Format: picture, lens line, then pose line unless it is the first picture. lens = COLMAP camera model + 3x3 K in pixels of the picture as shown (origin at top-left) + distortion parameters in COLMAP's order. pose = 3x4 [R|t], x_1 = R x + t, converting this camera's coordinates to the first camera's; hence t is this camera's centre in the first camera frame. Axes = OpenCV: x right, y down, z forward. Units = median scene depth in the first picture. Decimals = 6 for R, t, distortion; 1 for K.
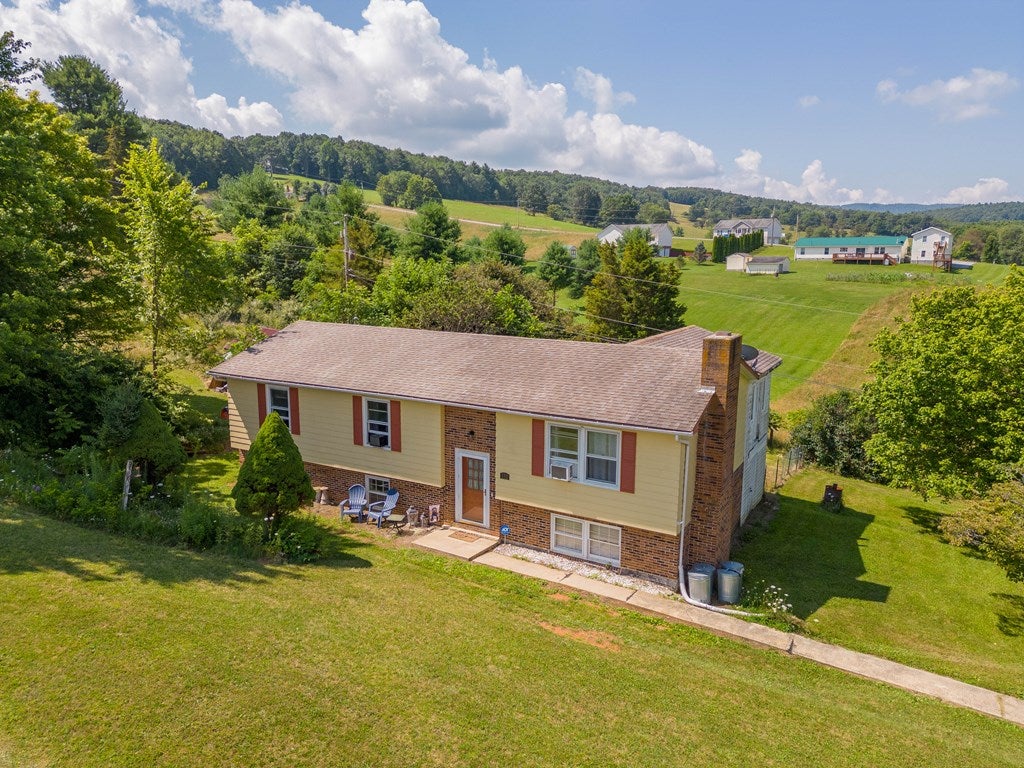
lens RADIAL K [[708.2, 0, 507.6], [0, 708.2, 385.0], [0, 0, 1]] dist [0.046286, -0.035505]
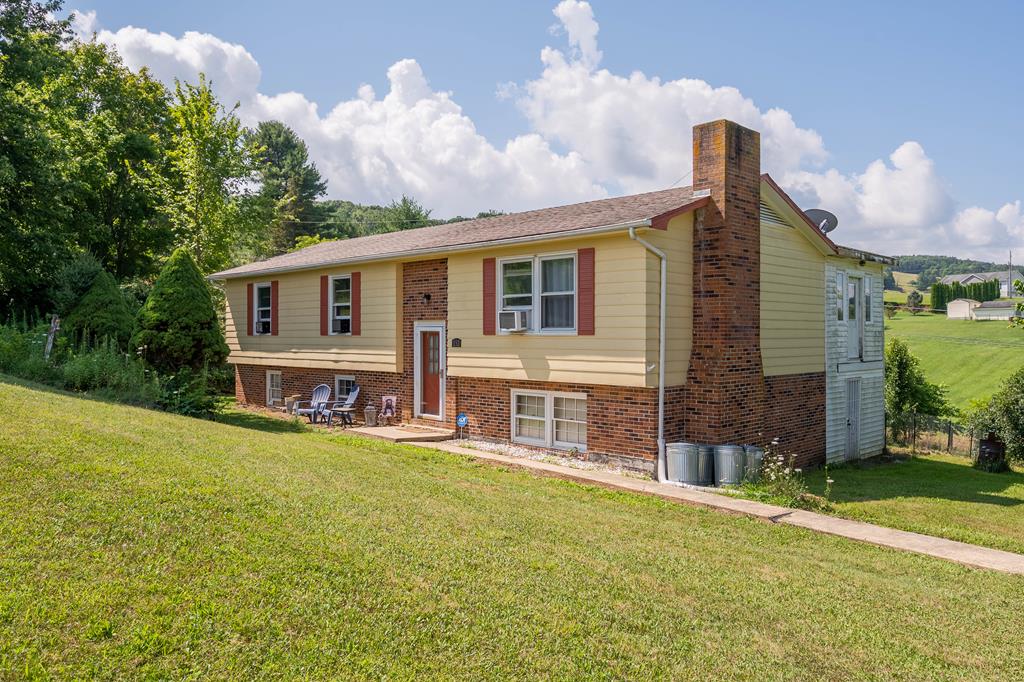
lens RADIAL K [[748.7, 0, 512.2], [0, 748.7, 319.4], [0, 0, 1]] dist [0.002457, 0.006305]
pose [[0.970847, -0.010749, -0.239459, 0.260635], [-0.032215, 0.984080, -0.174781, 0.254115], [0.237526, 0.177400, 0.955045, 0.238855]]
